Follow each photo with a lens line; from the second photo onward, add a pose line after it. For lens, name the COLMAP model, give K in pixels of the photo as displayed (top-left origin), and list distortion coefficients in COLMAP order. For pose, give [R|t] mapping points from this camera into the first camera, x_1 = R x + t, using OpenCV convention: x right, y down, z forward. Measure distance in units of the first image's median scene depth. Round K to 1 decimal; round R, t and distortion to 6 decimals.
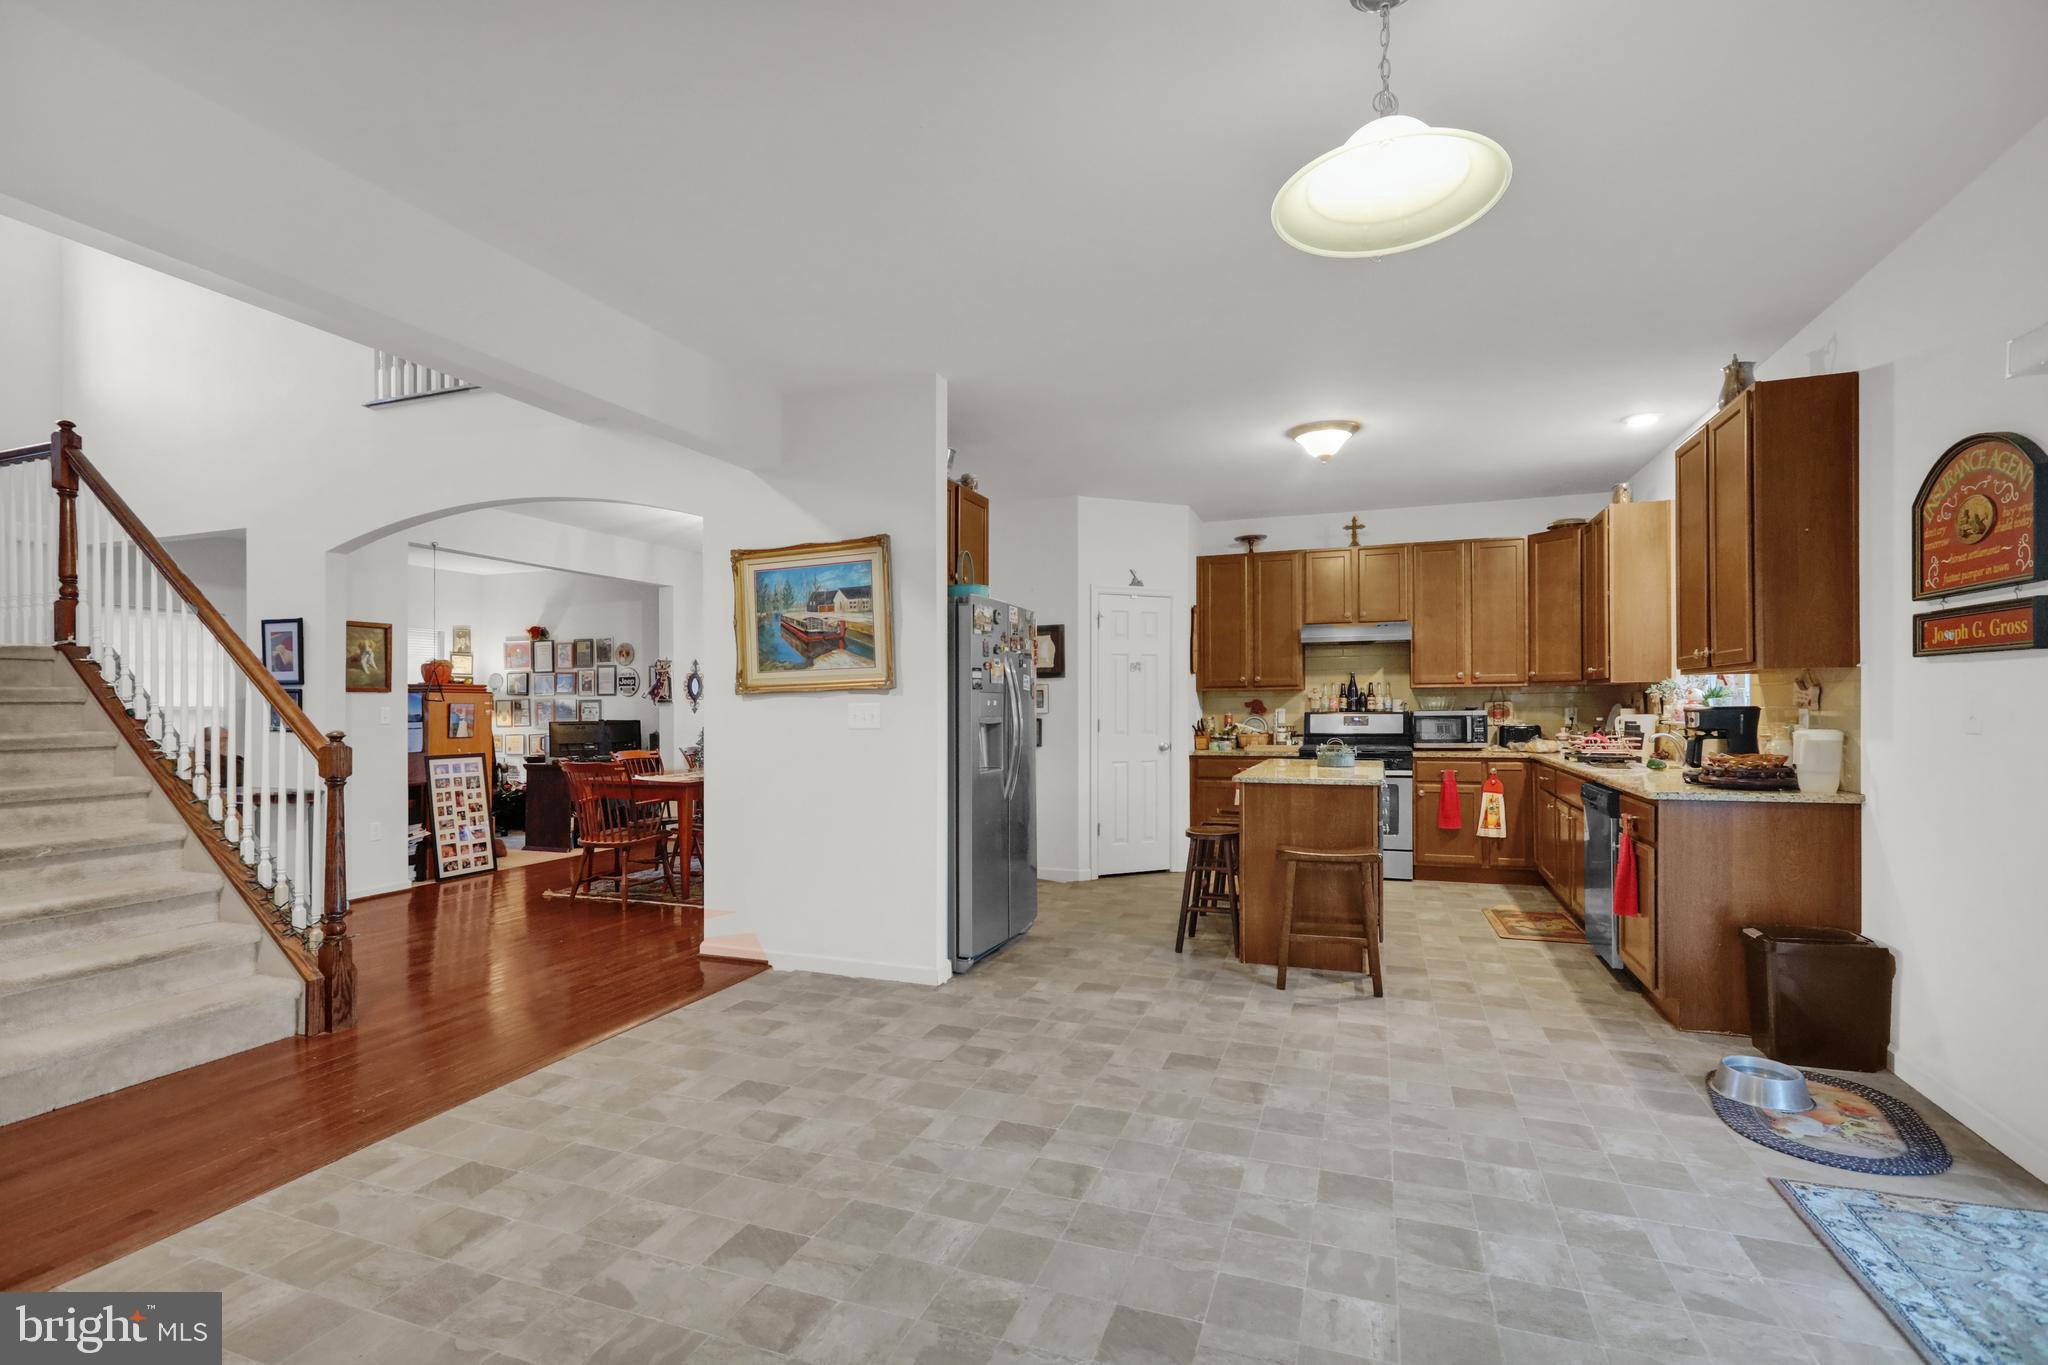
lens RADIAL K [[973.6, 0, 983.9], [0, 973.6, 715.5], [0, 0, 1]] dist [0.000795, 0.000824]
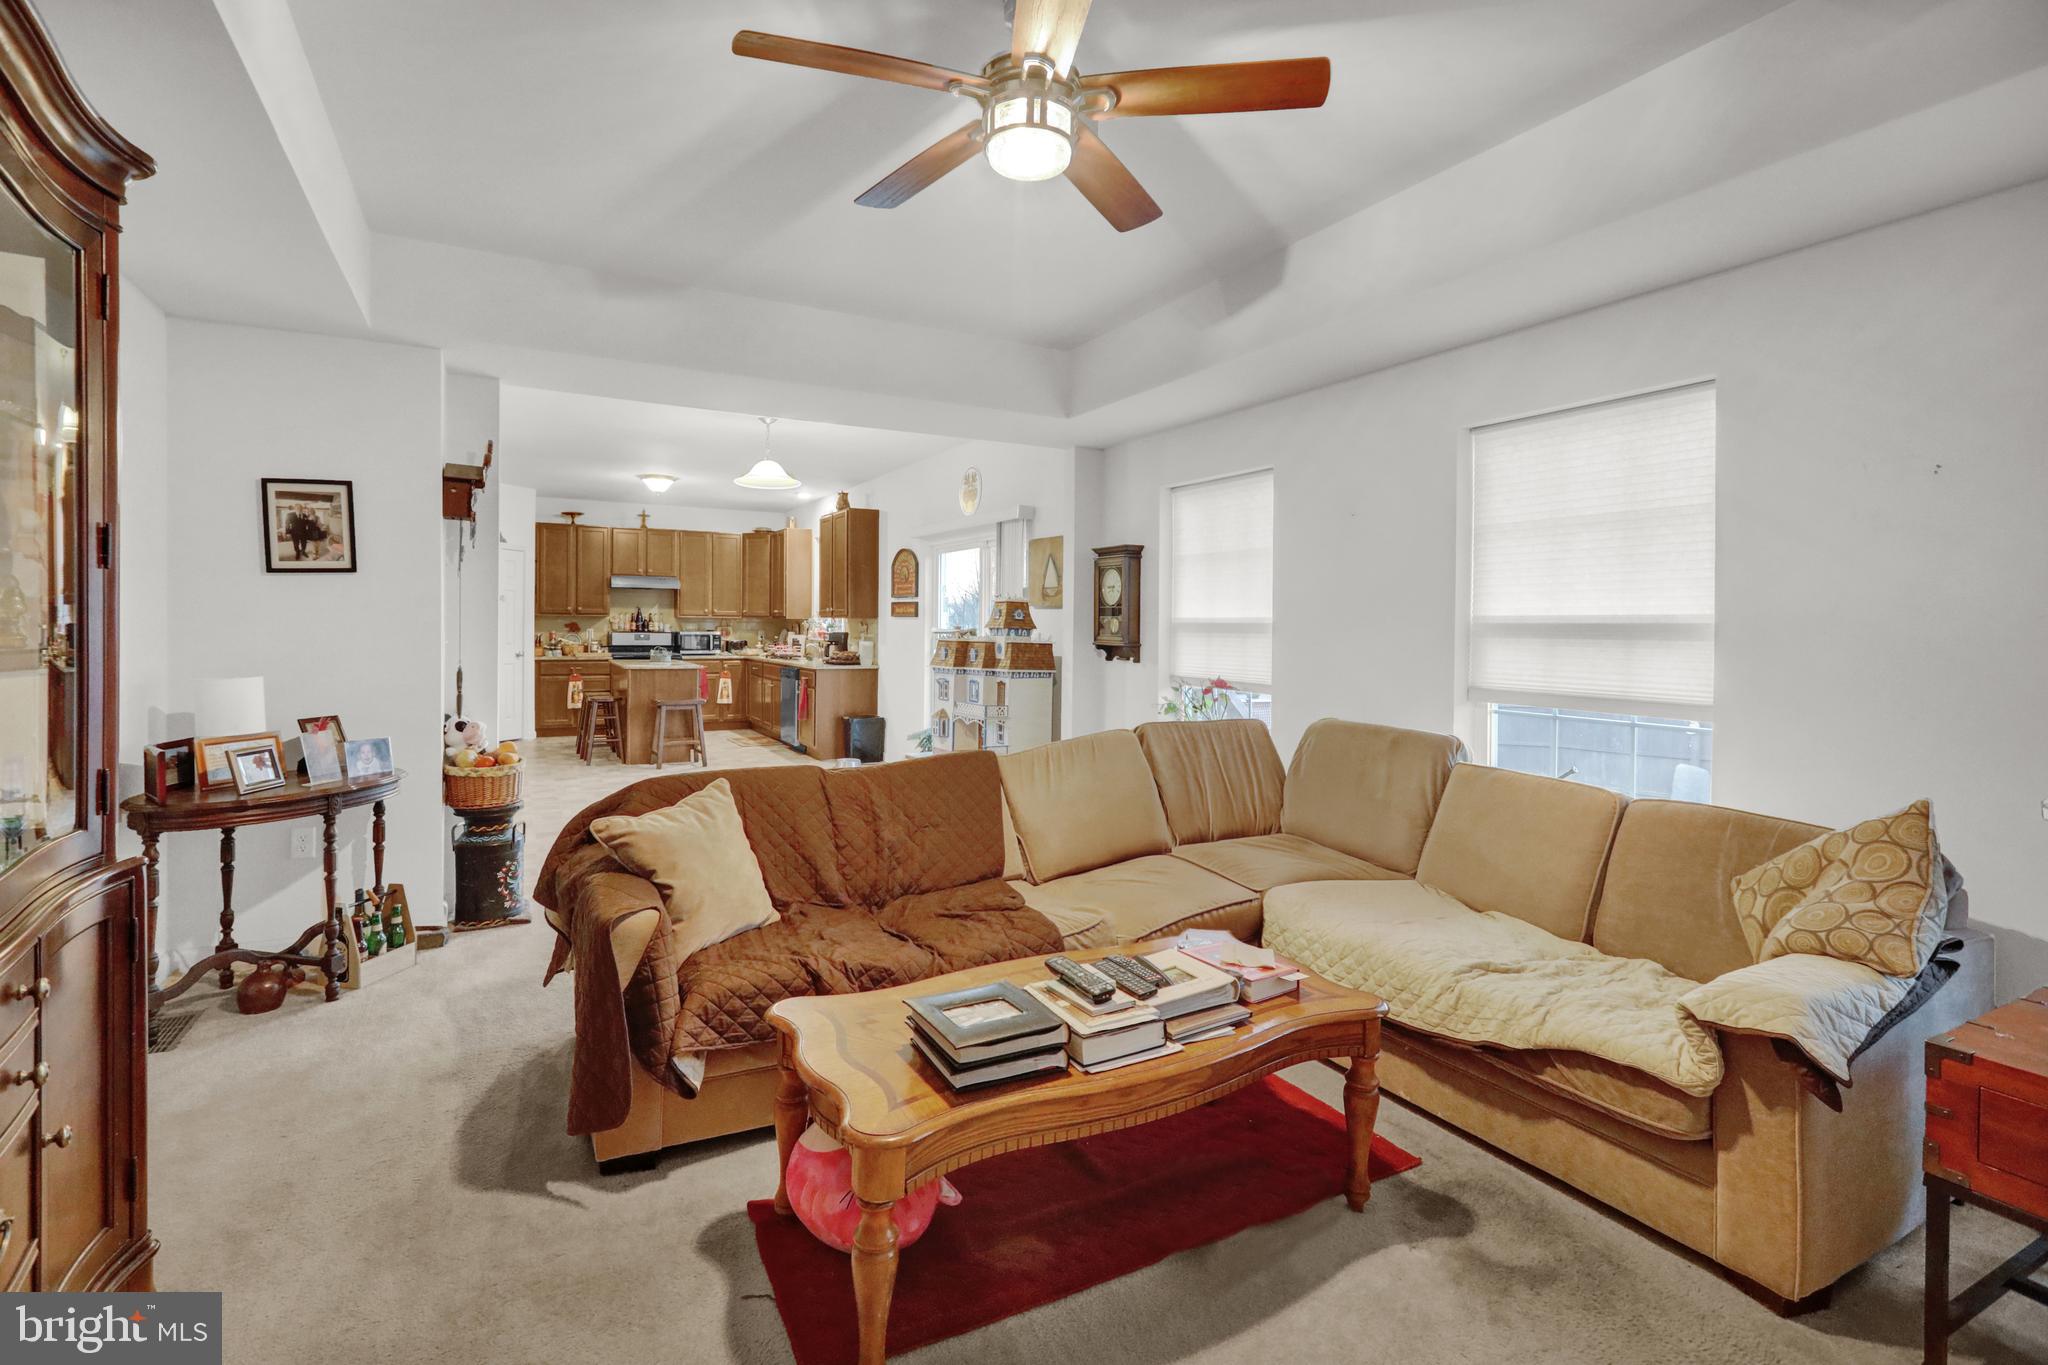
lens RADIAL K [[973.6, 0, 1053.3], [0, 973.6, 647.4], [0, 0, 1]] dist [0.000795, 0.000824]
pose [[0.625845, 0.001091, 0.779947, -0.472919], [-0.011163, 0.999909, 0.007559, 0.002824], [-0.779868, -0.013437, 0.625800, -0.559380]]
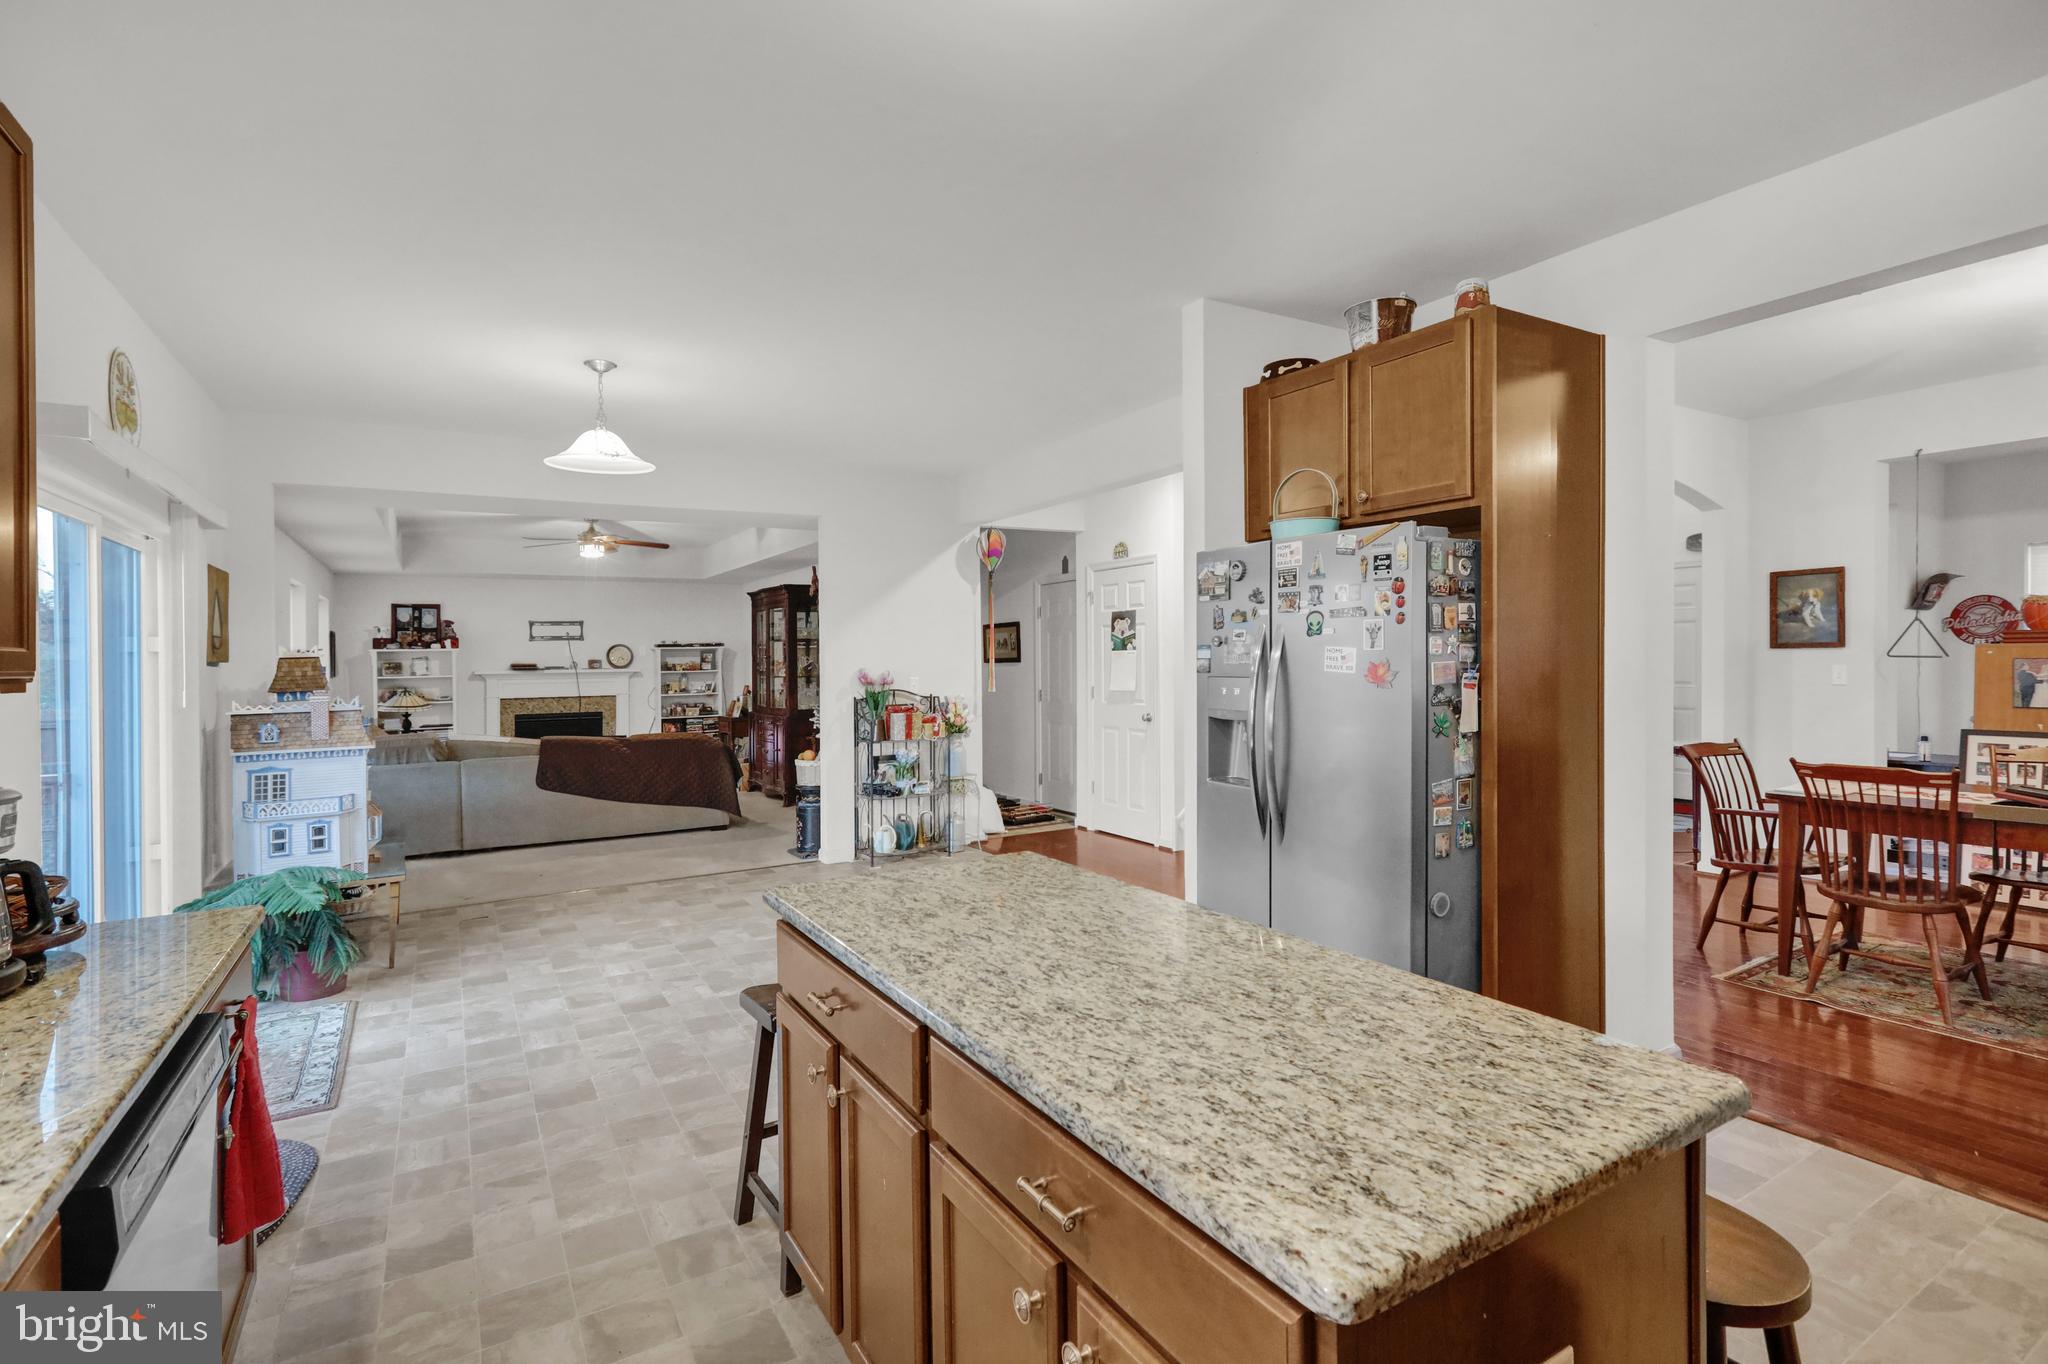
lens RADIAL K [[973.6, 0, 1026.4], [0, 973.6, 668.3], [0, 0, 1]] dist [0.000795, 0.000824]
pose [[-0.603690, 0.024021, -0.796857, 0.462426], [0.013943, 0.999711, 0.019573, -0.031567], [0.797097, 0.000706, -0.603850, 0.902845]]
